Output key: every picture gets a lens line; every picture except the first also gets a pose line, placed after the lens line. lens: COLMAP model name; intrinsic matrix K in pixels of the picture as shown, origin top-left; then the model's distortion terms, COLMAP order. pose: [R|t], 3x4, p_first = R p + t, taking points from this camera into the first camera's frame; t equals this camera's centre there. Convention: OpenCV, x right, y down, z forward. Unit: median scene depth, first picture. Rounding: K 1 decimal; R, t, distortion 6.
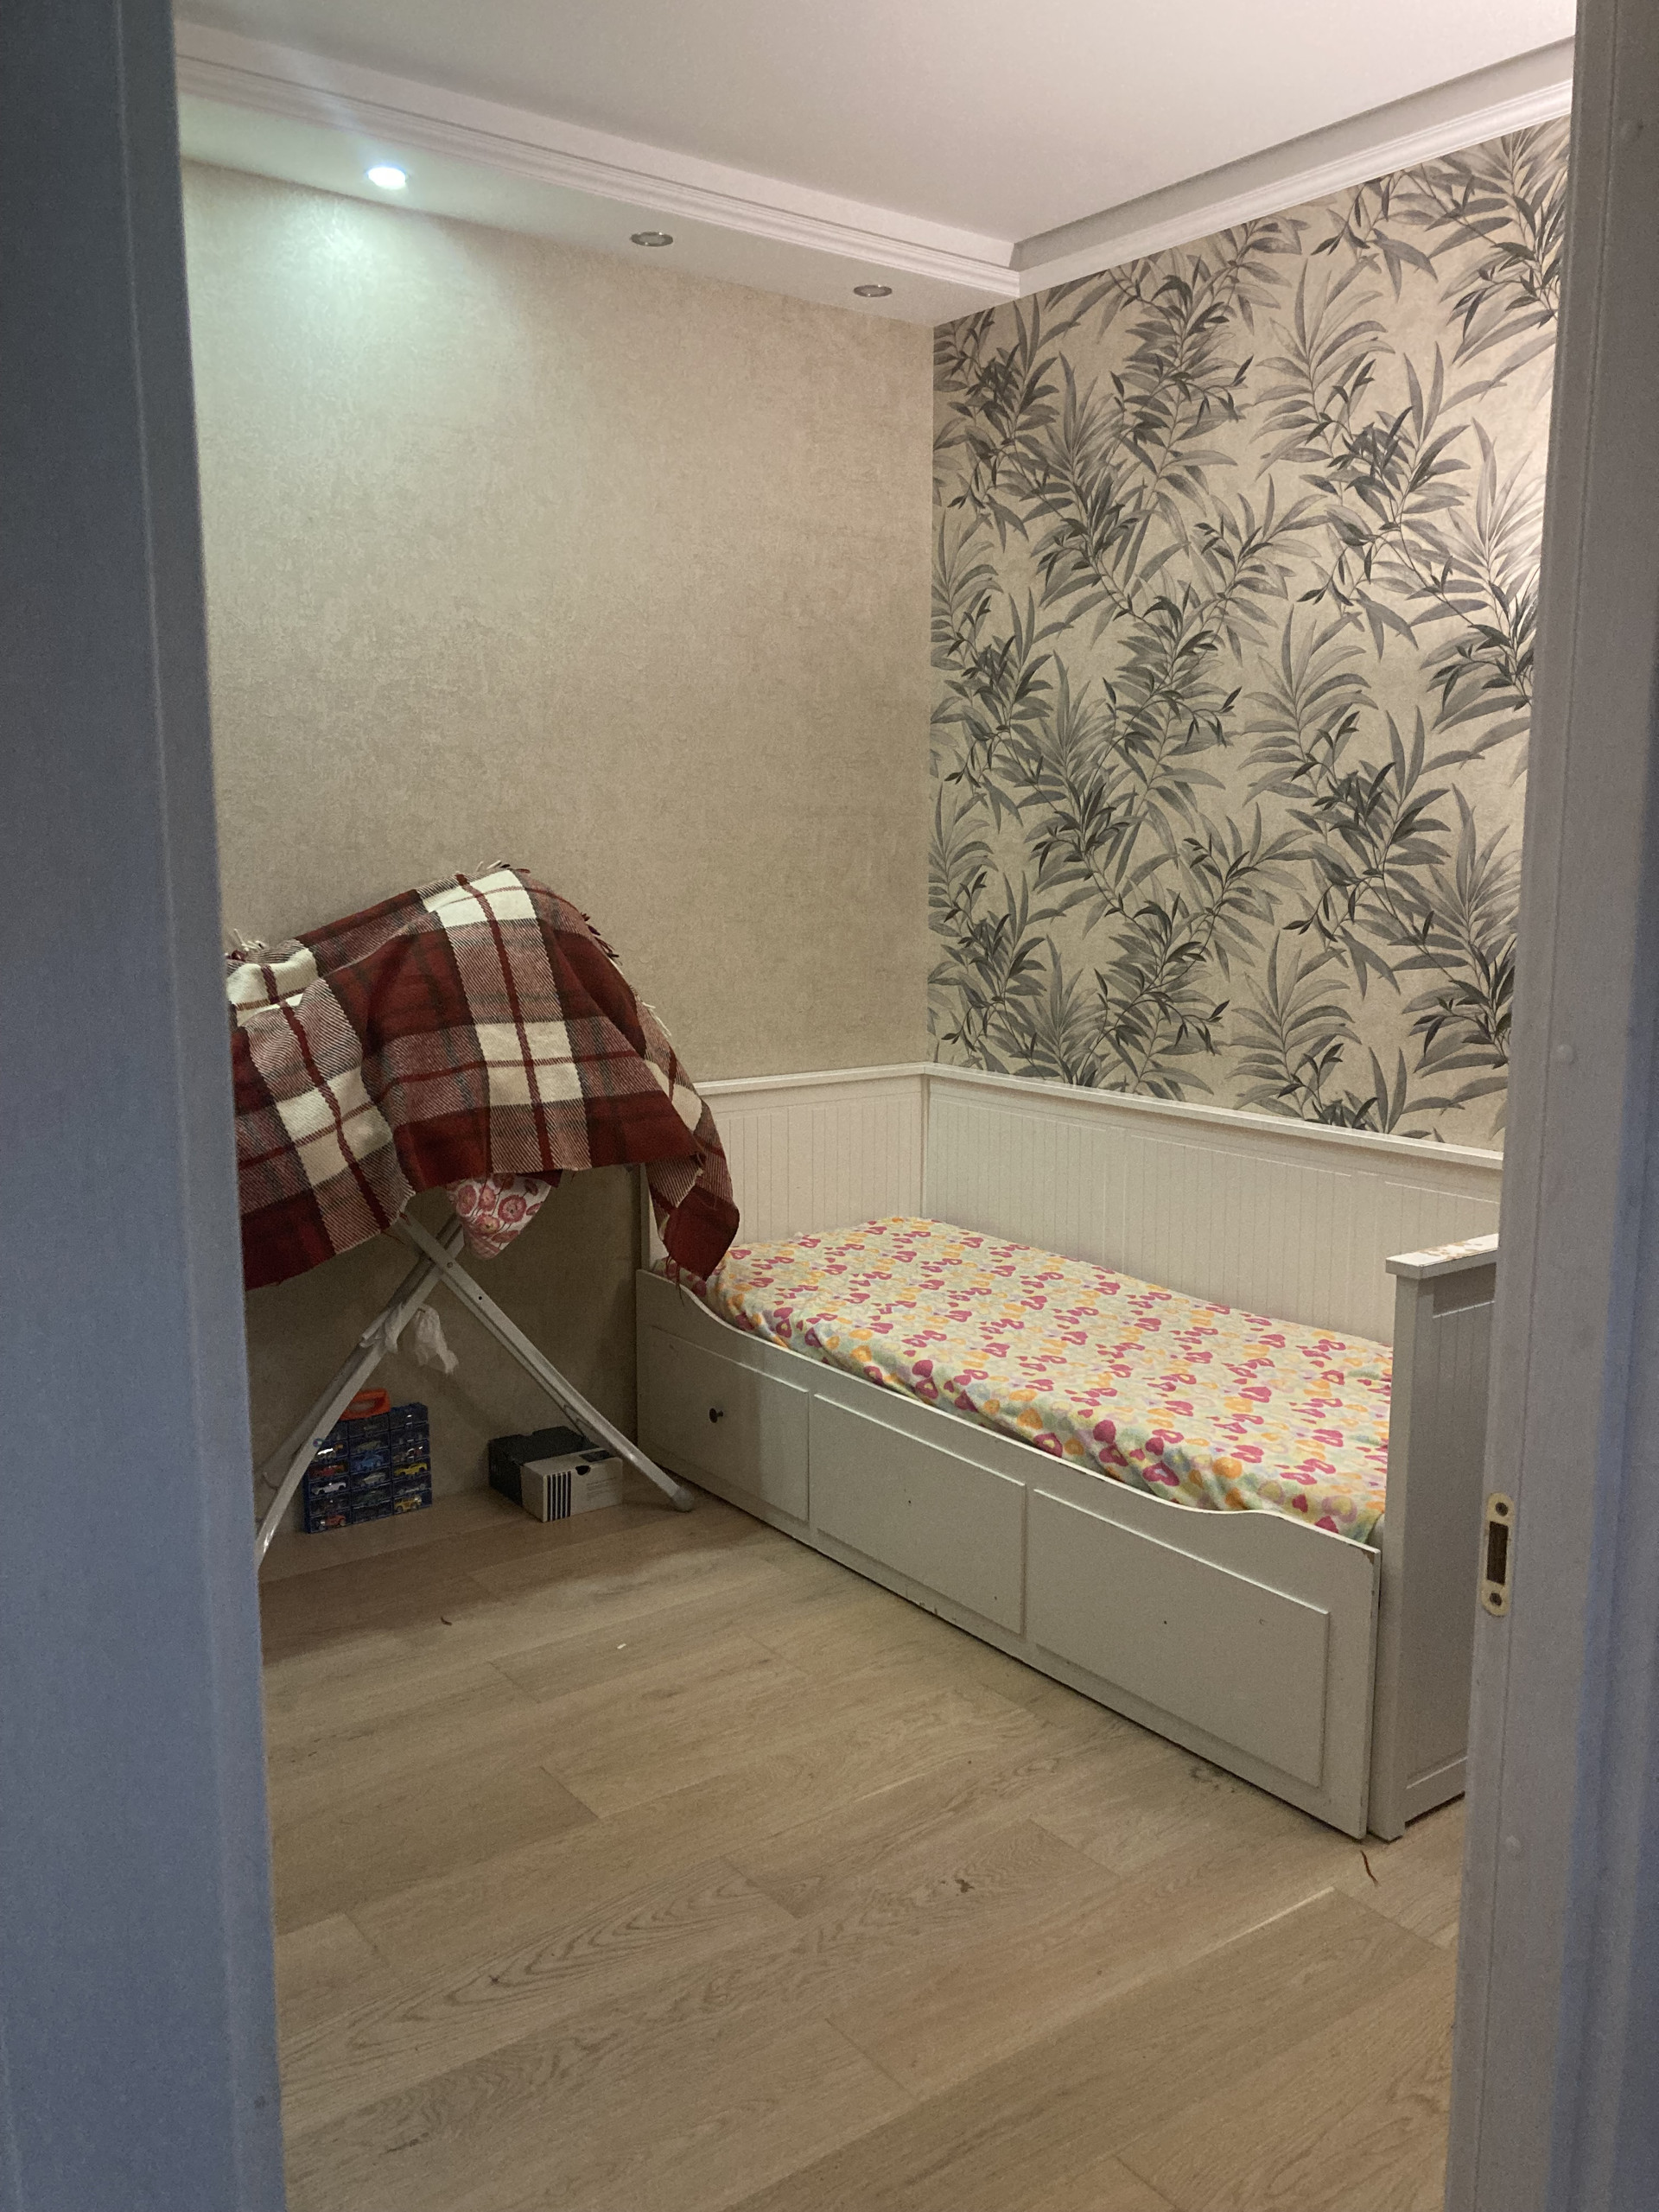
lens RADIAL K [[1806.4, 0, 829.5], [0, 1806.4, 1106.0], [0, 0, 1]] dist [0.098275, -0.087226]
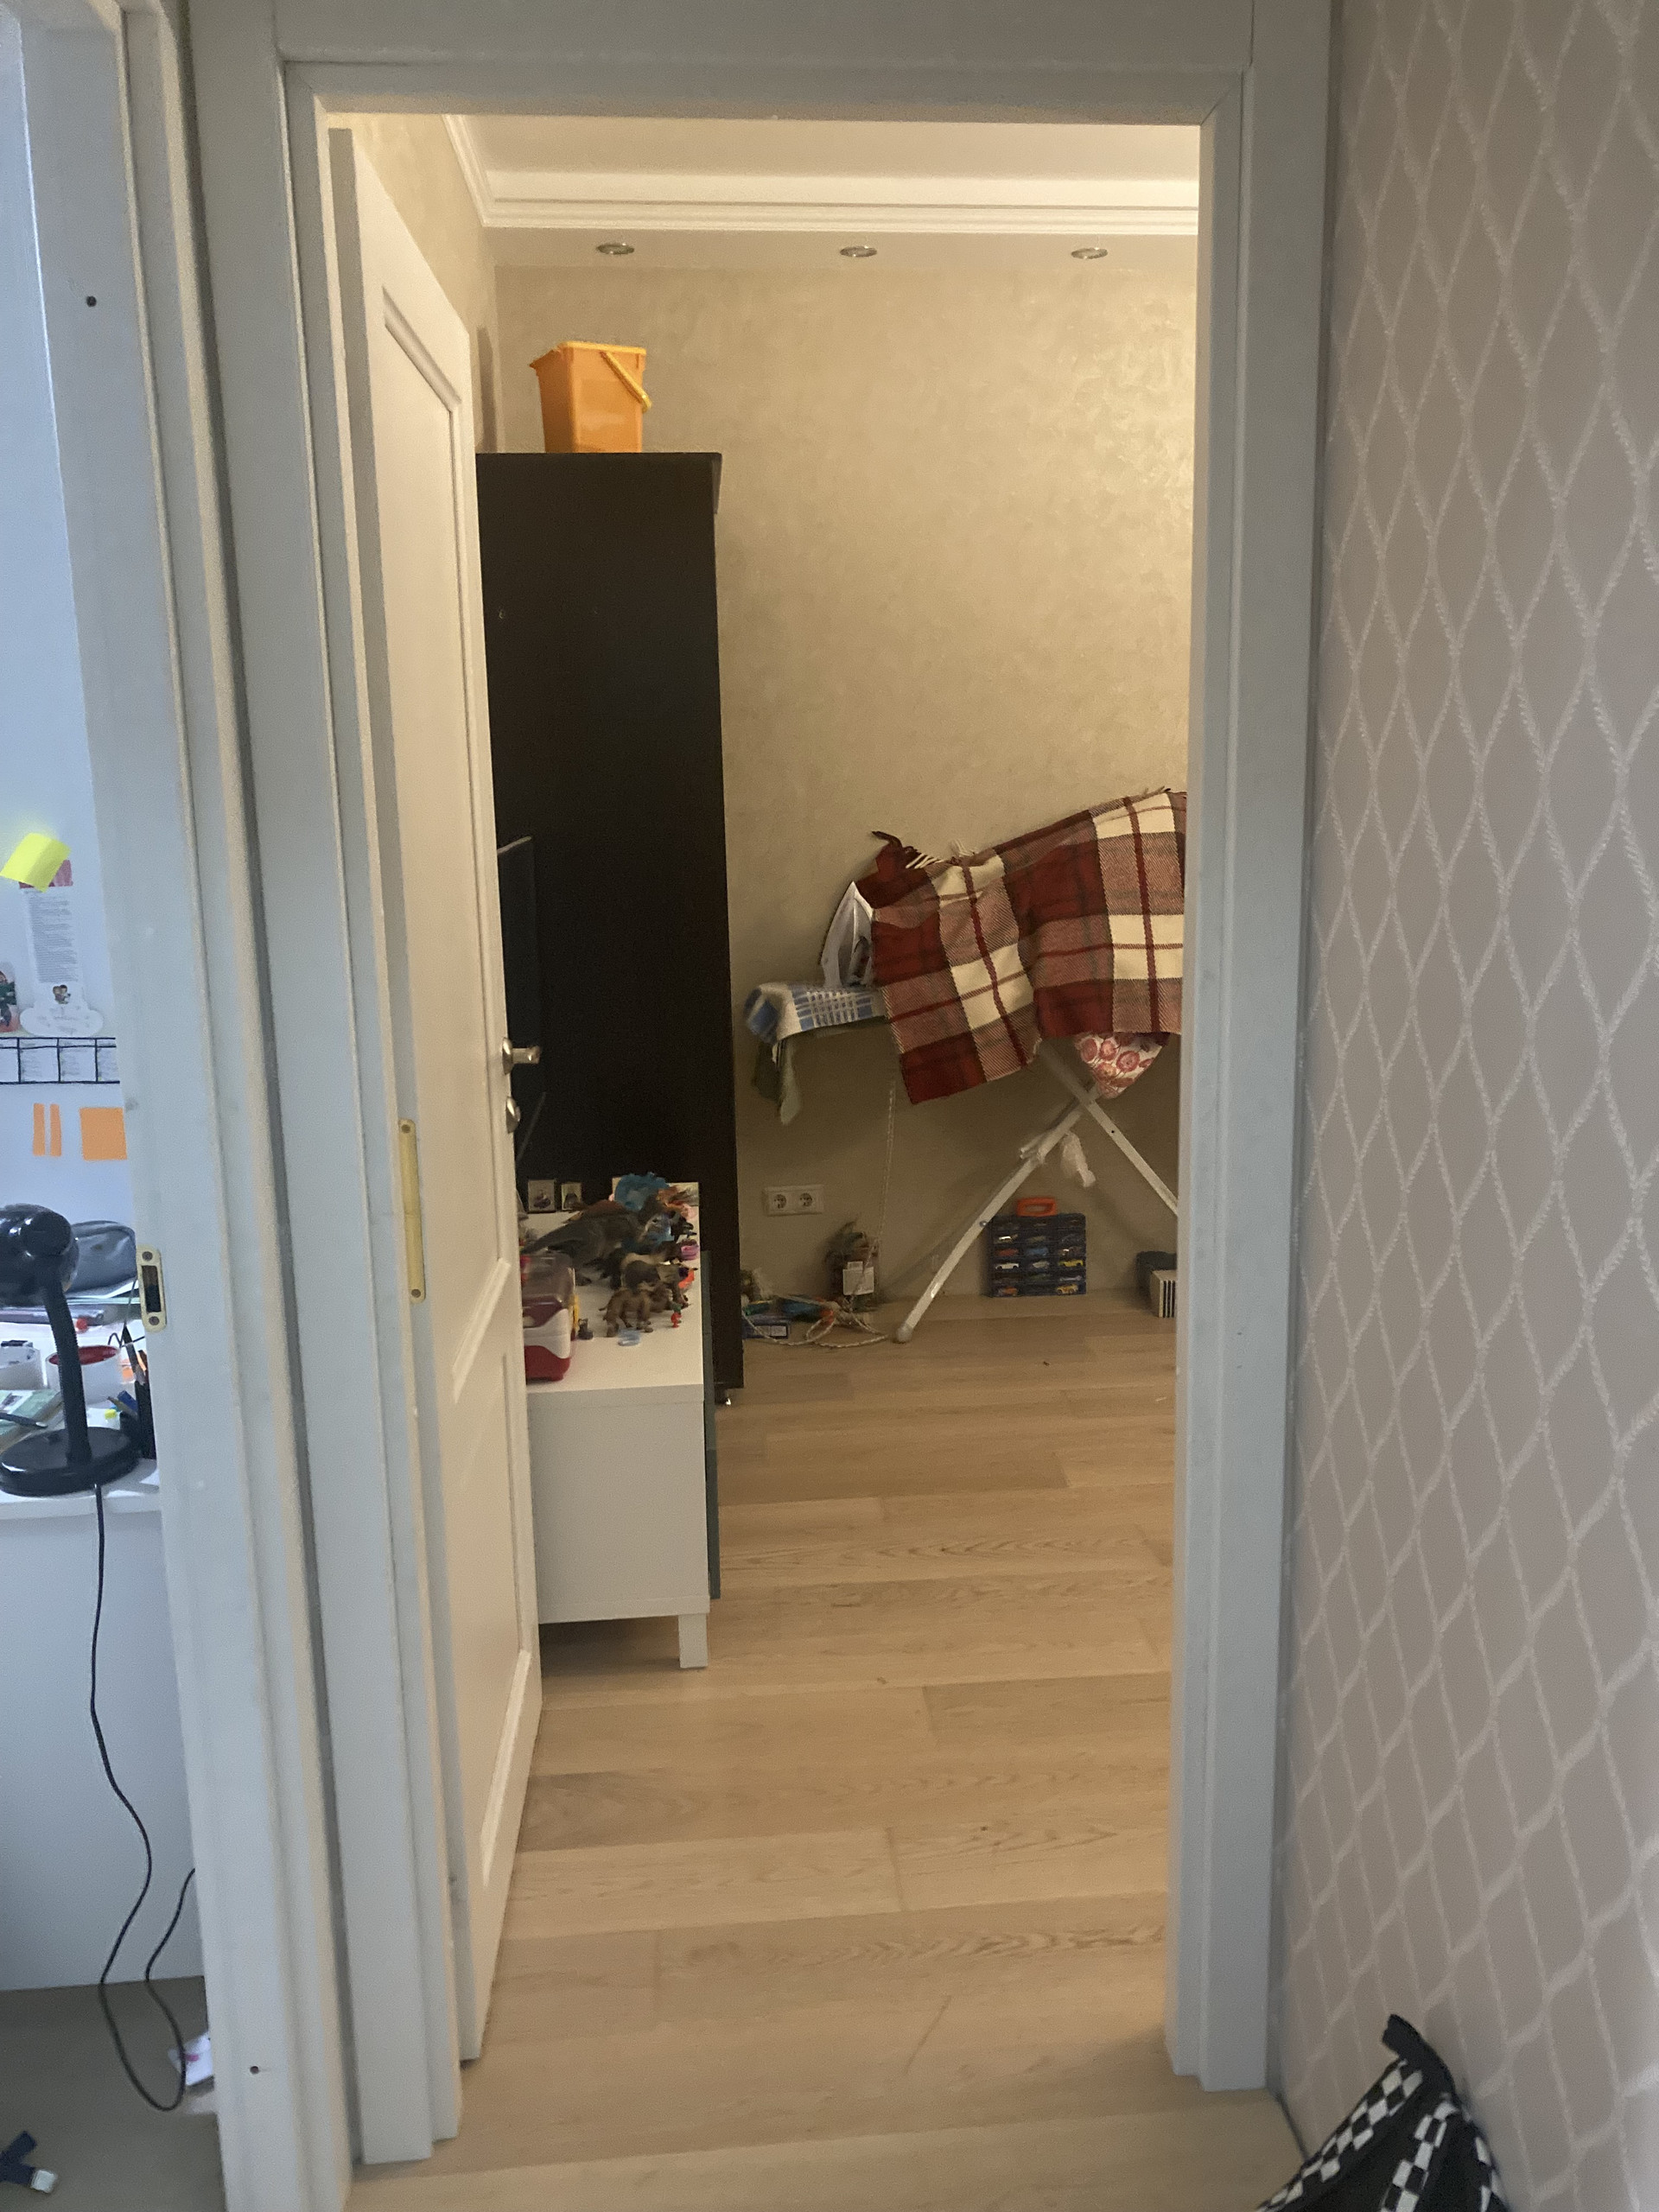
lens RADIAL K [[1806.4, 0, 829.5], [0, 1806.4, 1106.0], [0, 0, 1]] dist [0.098275, -0.087226]
pose [[0.836401, 0.080767, -0.542134, 0.345250], [-0.061738, 0.996672, 0.053234, 0.033644], [0.544630, -0.011055, 0.838604, -0.185204]]
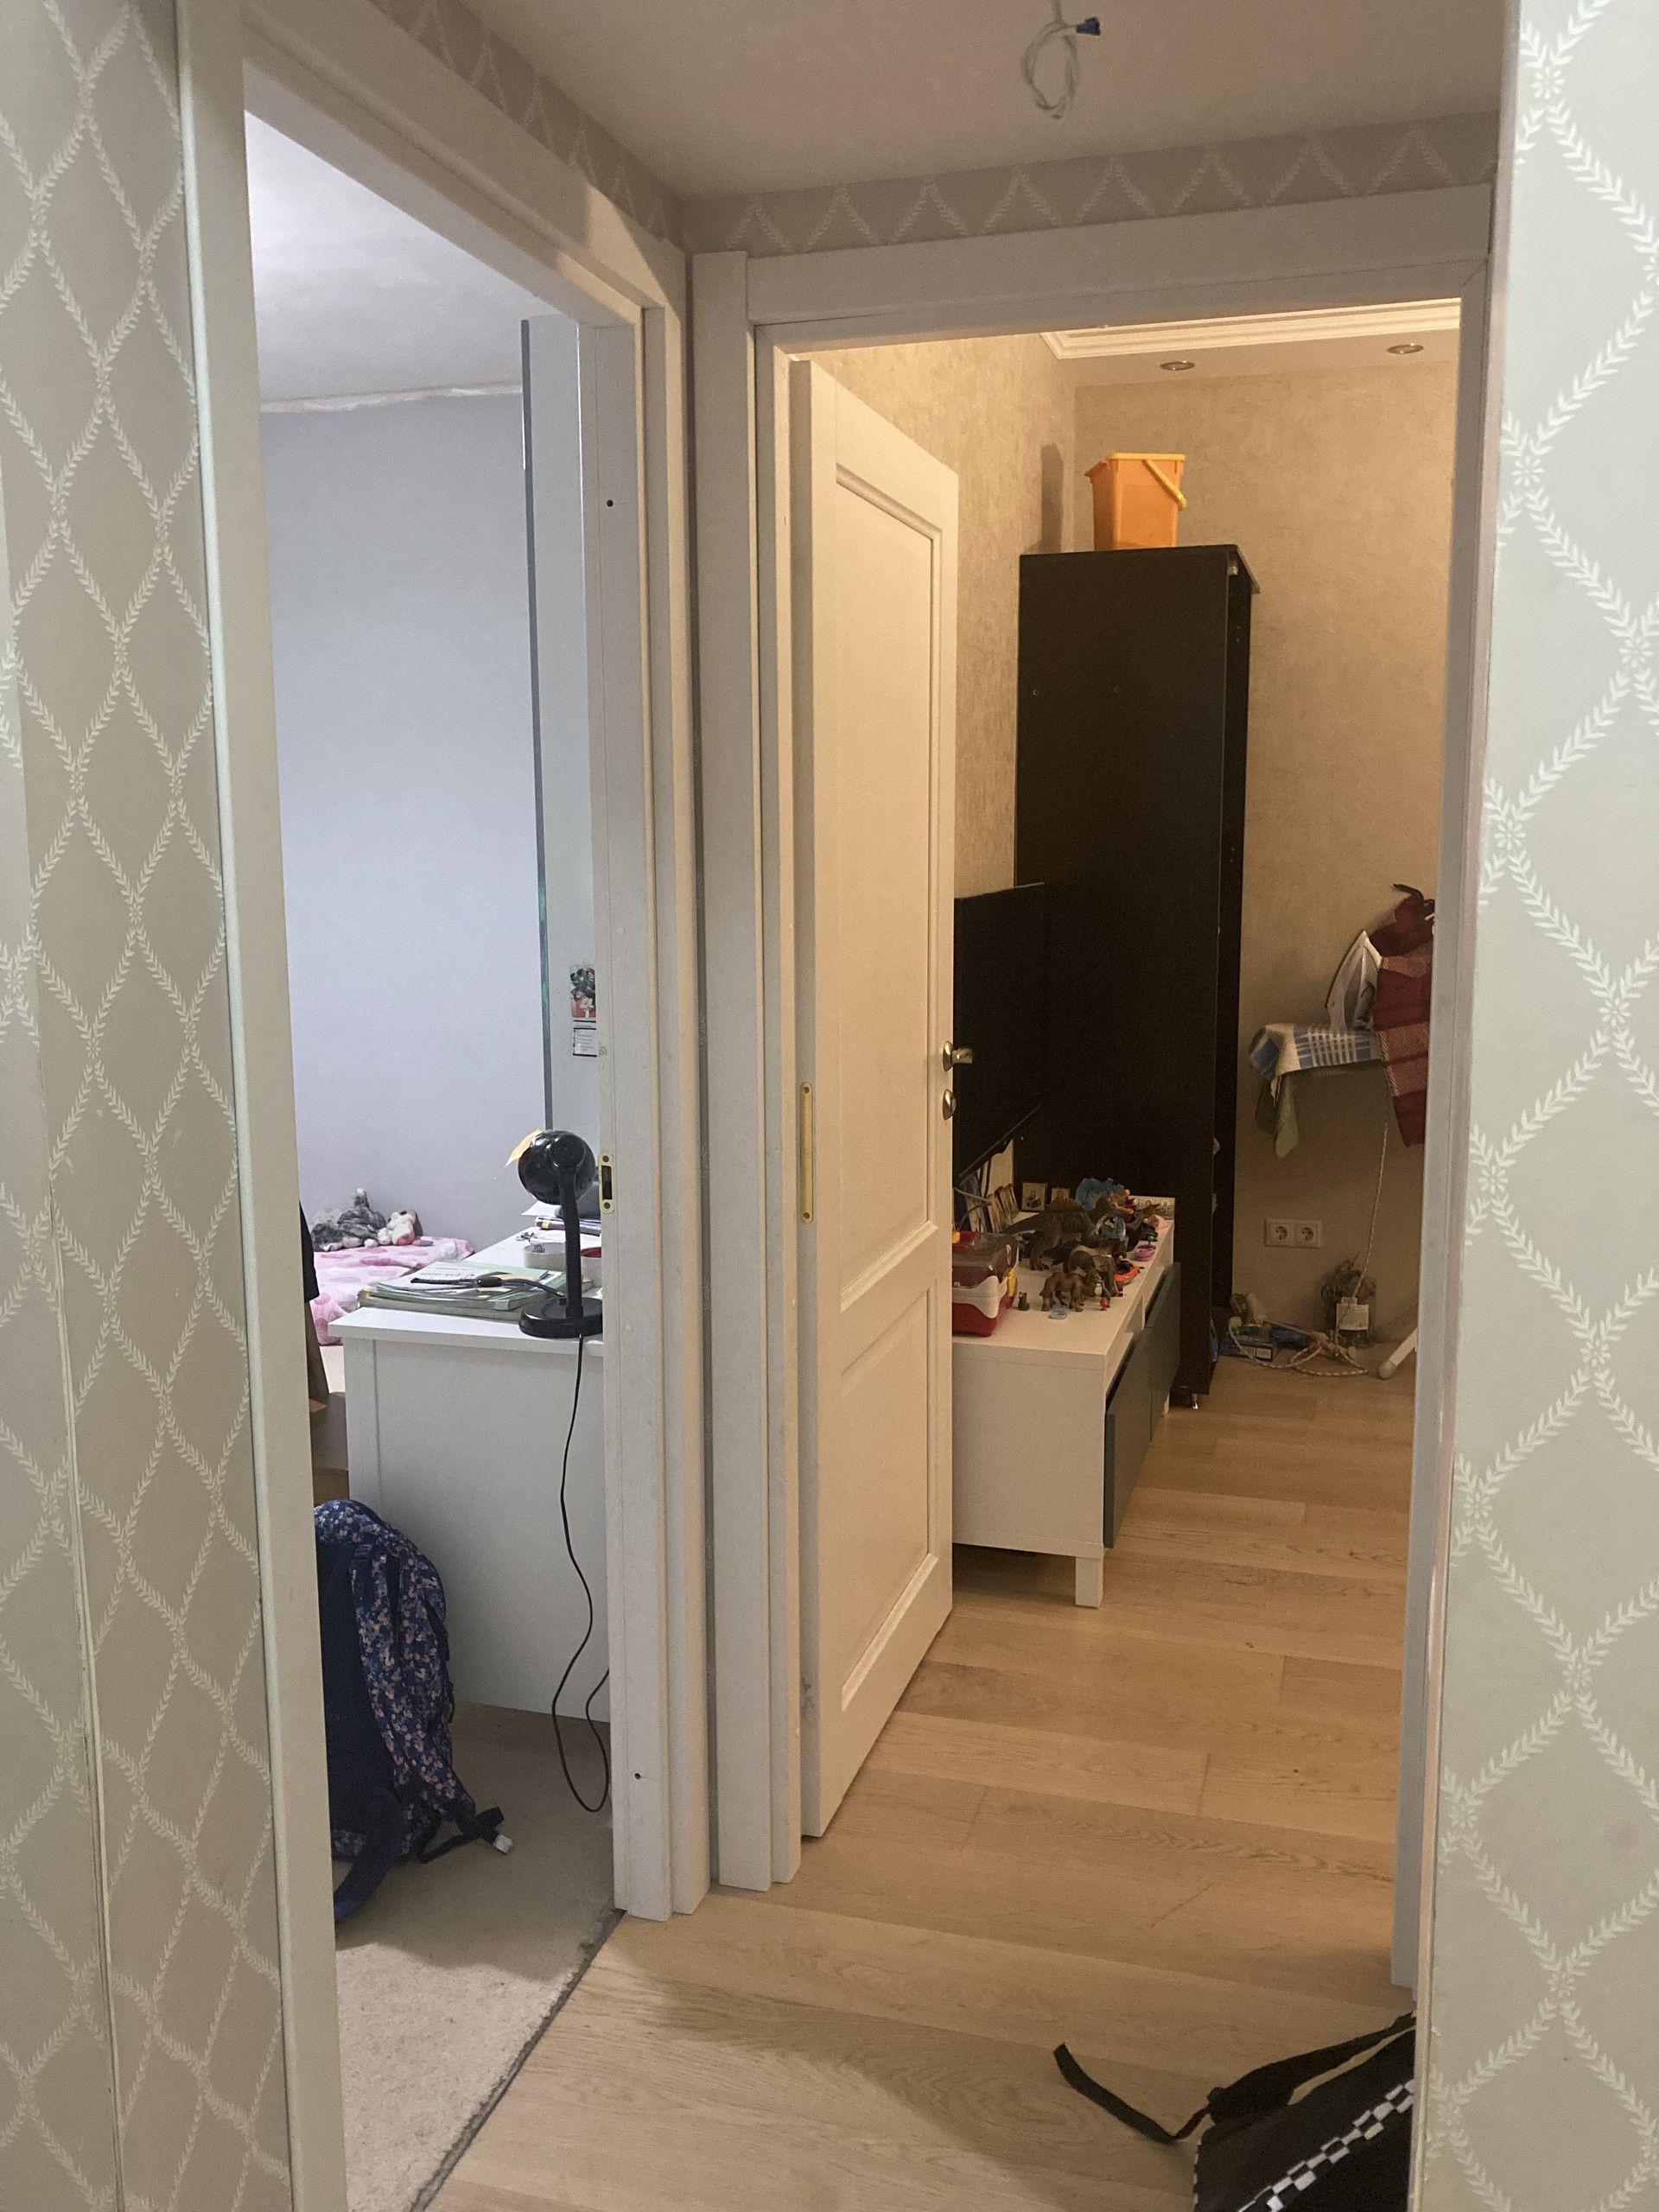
lens RADIAL K [[1825.7, 0, 833.5], [0, 1825.7, 1059.3], [0, 0, 1]] dist [0.090812, 0.000751]
pose [[0.584176, 0.094506, -0.806106, 0.562612], [-0.118995, 0.992438, 0.030116, 0.044415], [0.802857, 0.078330, 0.591004, -0.220281]]
